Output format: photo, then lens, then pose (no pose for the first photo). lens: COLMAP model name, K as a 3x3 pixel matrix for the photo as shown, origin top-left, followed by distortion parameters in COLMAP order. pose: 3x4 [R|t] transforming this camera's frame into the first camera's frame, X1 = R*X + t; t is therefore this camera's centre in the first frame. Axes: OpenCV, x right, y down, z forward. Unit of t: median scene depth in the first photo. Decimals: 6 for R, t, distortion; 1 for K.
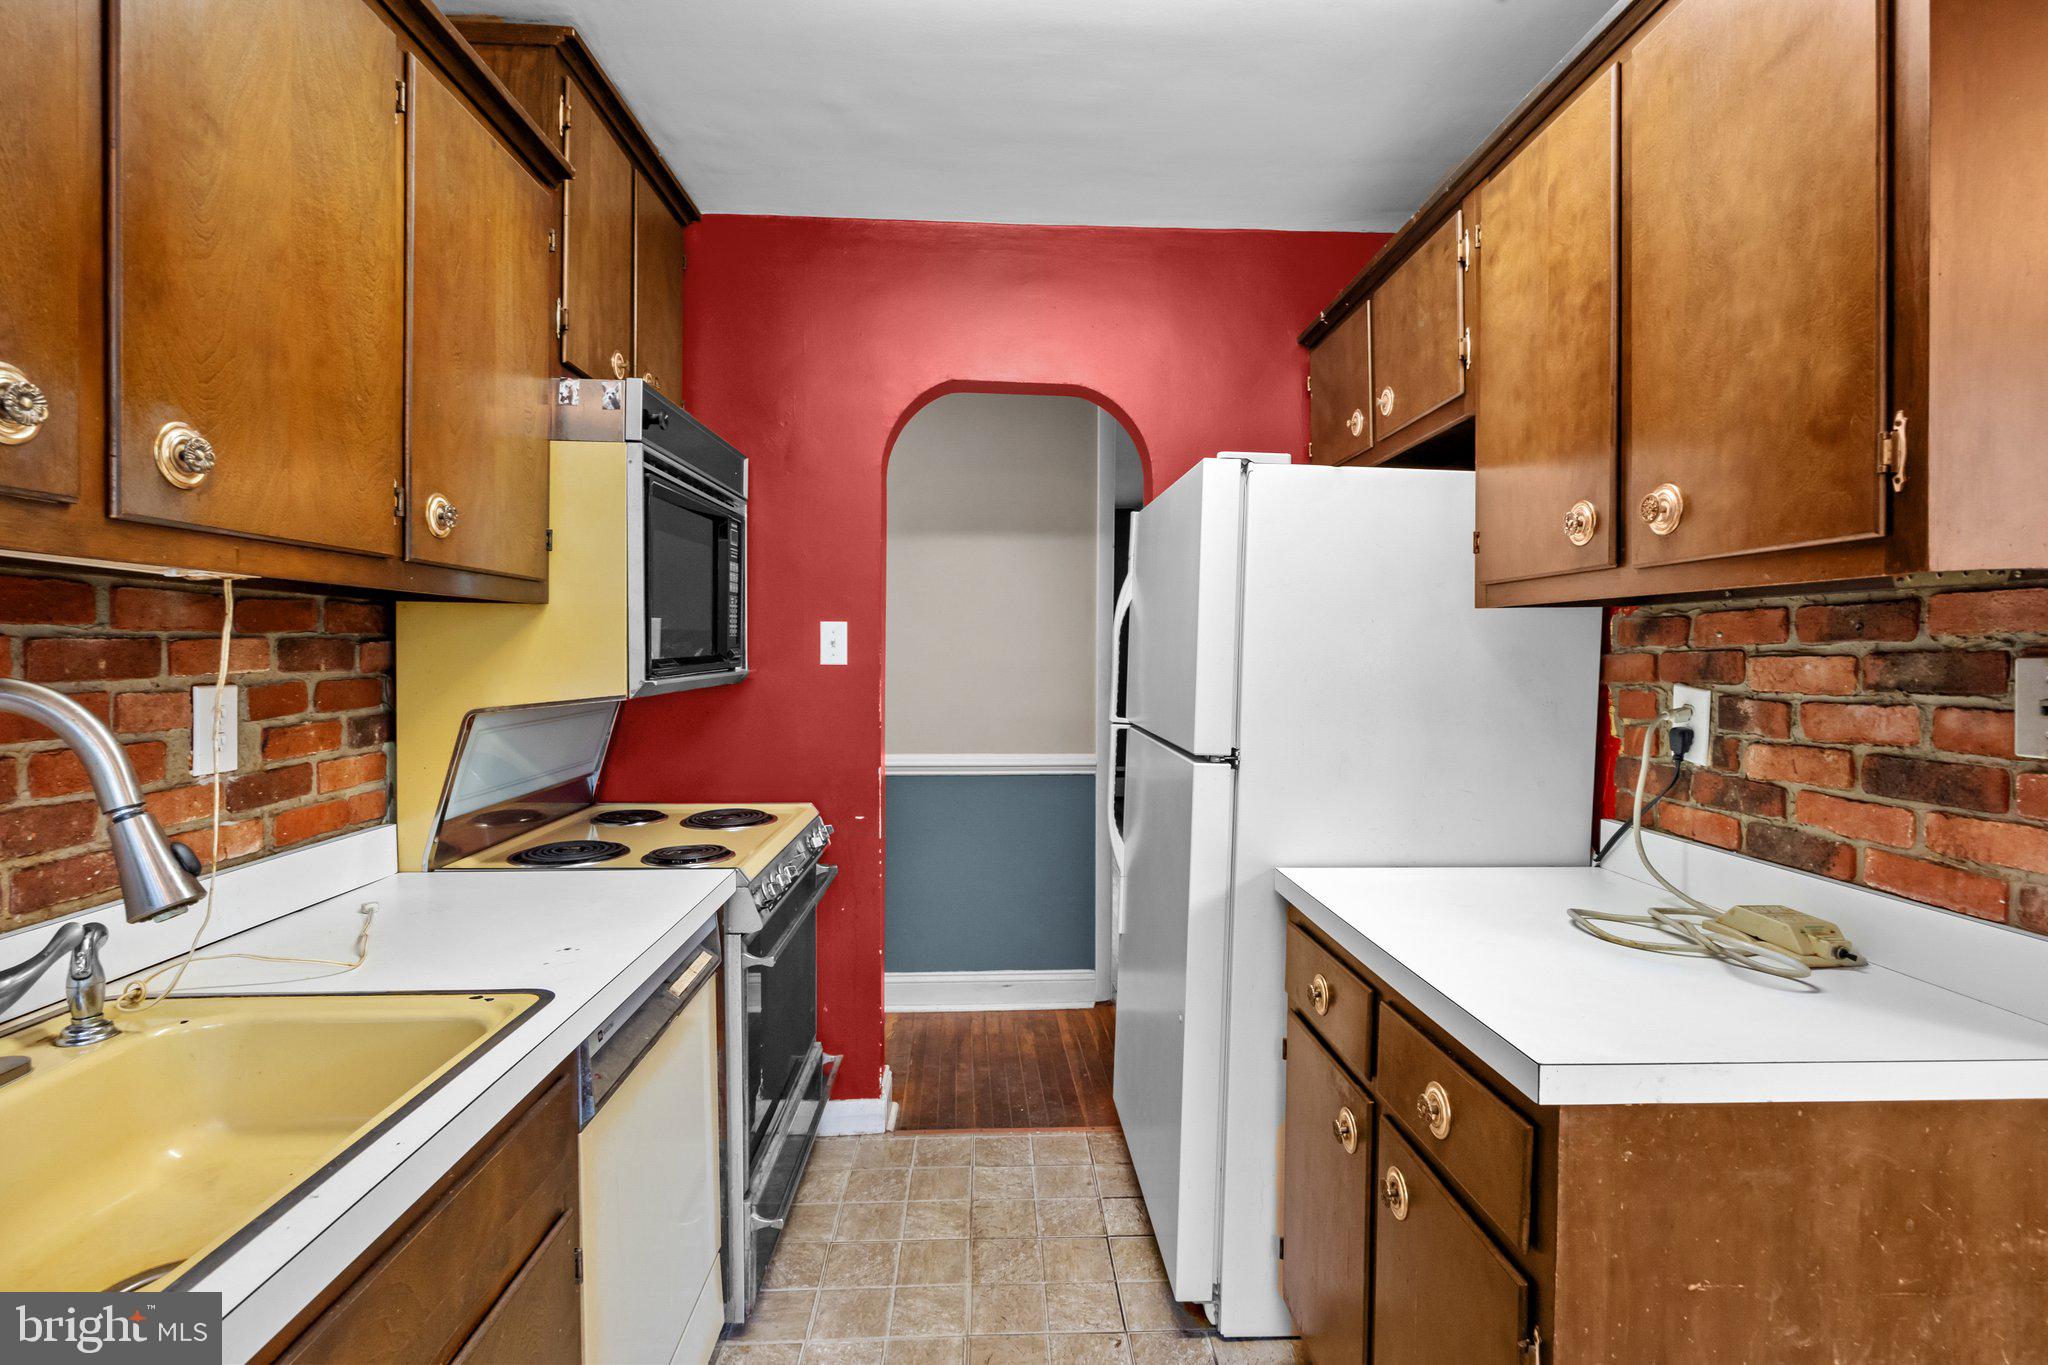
lens RADIAL K [[981.9, 0, 1024.0], [0, 981.9, 682.5], [0, 0, 1]] dist [-0.004203, -0.000441]
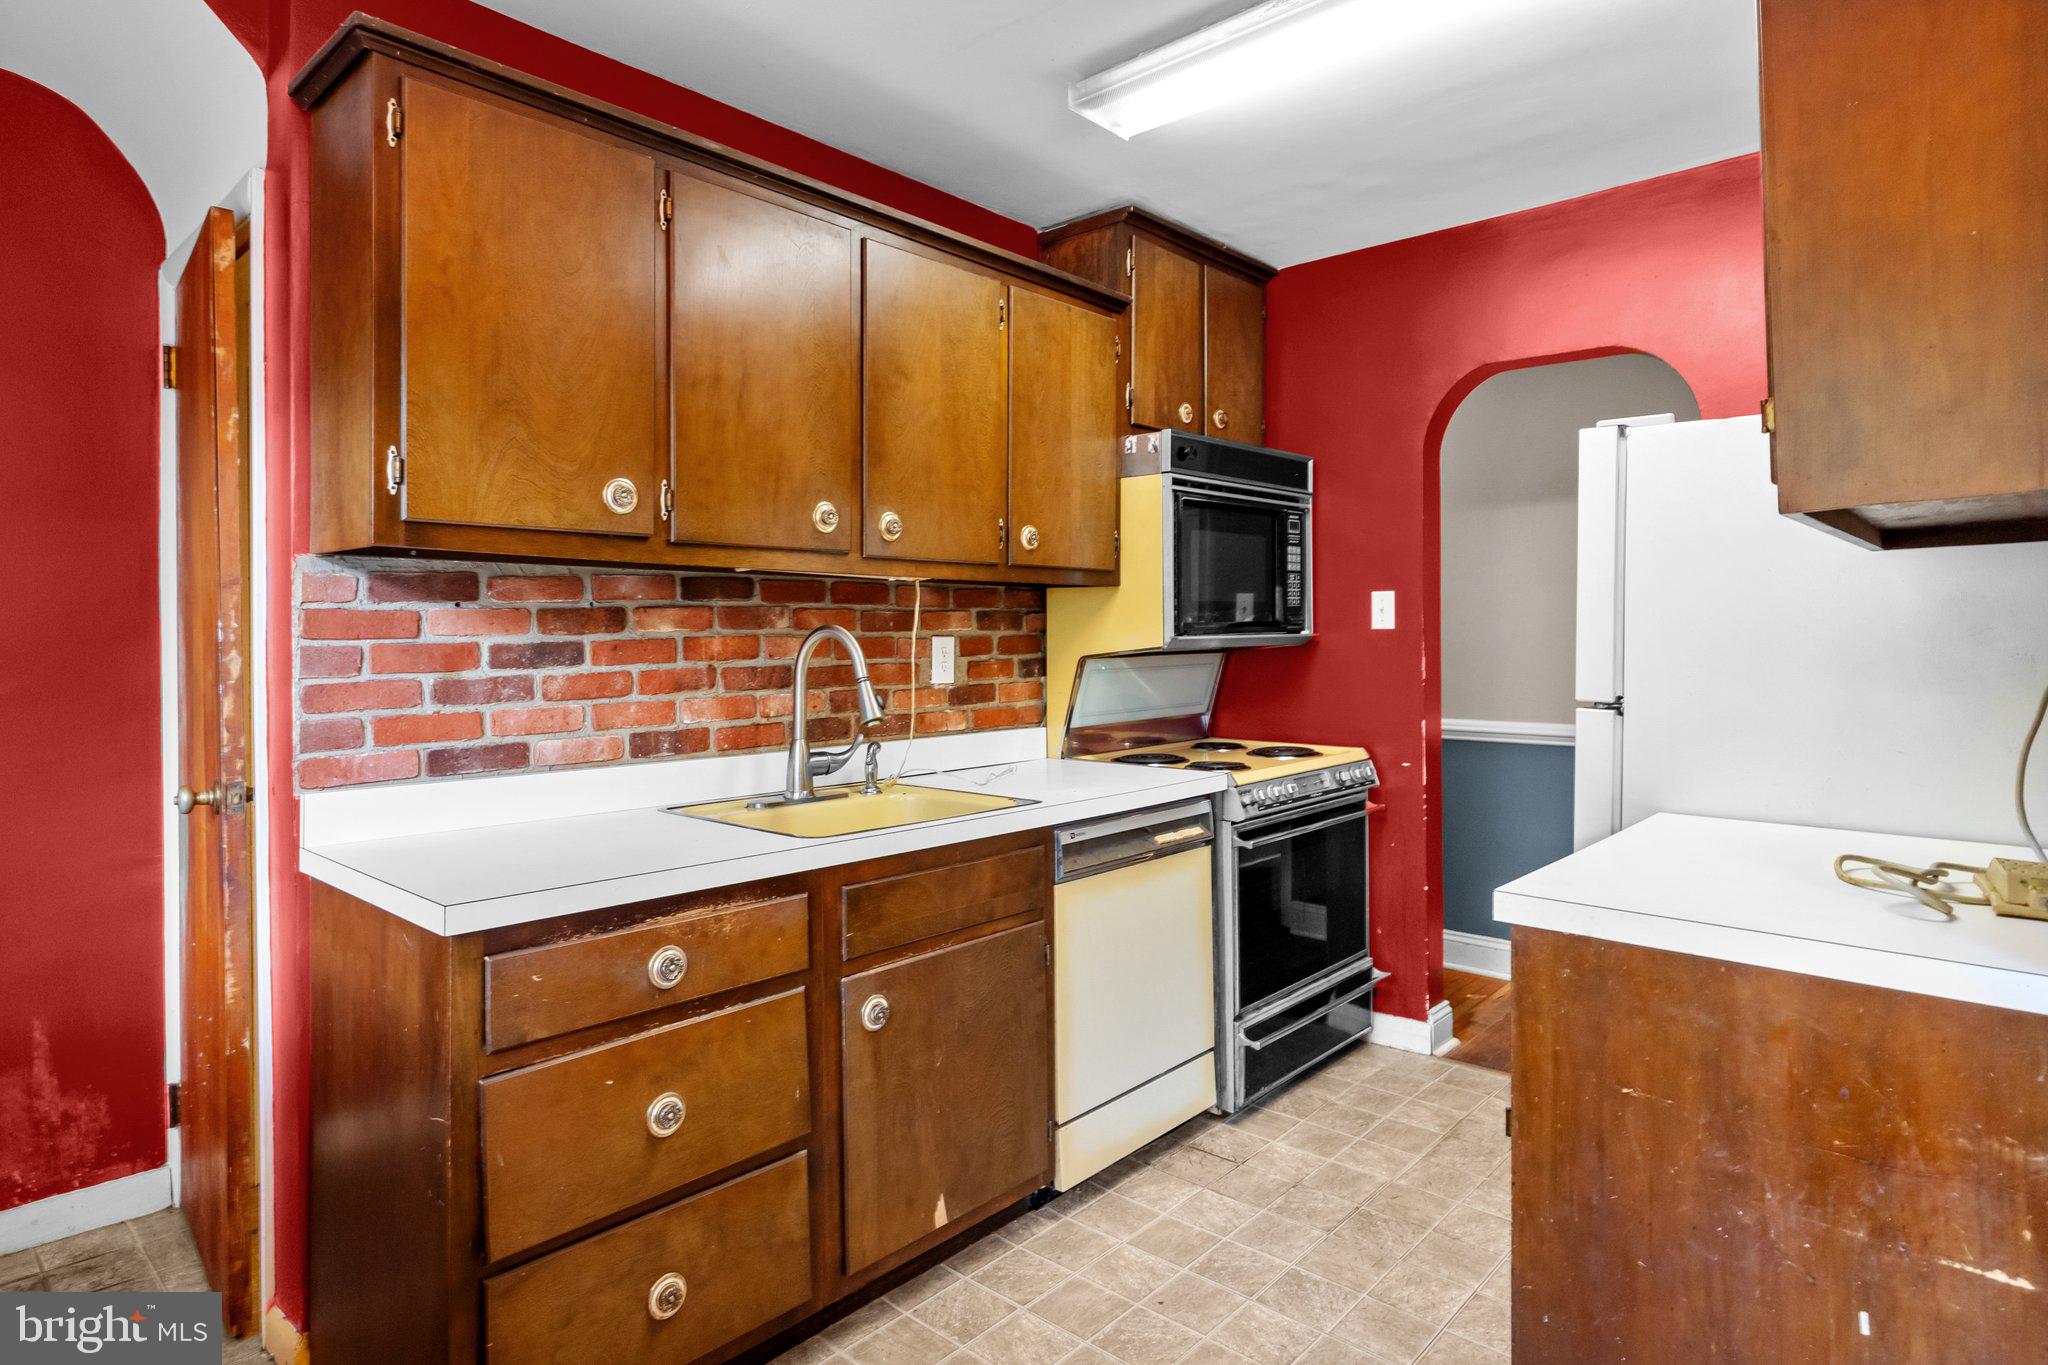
lens RADIAL K [[1110.6, 0, 1025.2], [0, 1110.6, 650.8], [0, 0, 1]] dist [0.000255, -0.000540]
pose [[0.707043, 0.001358, -0.707170, 0.764448], [-0.014402, 0.999818, -0.012480, 0.052930], [0.707024, 0.019009, 0.706934, -0.381100]]
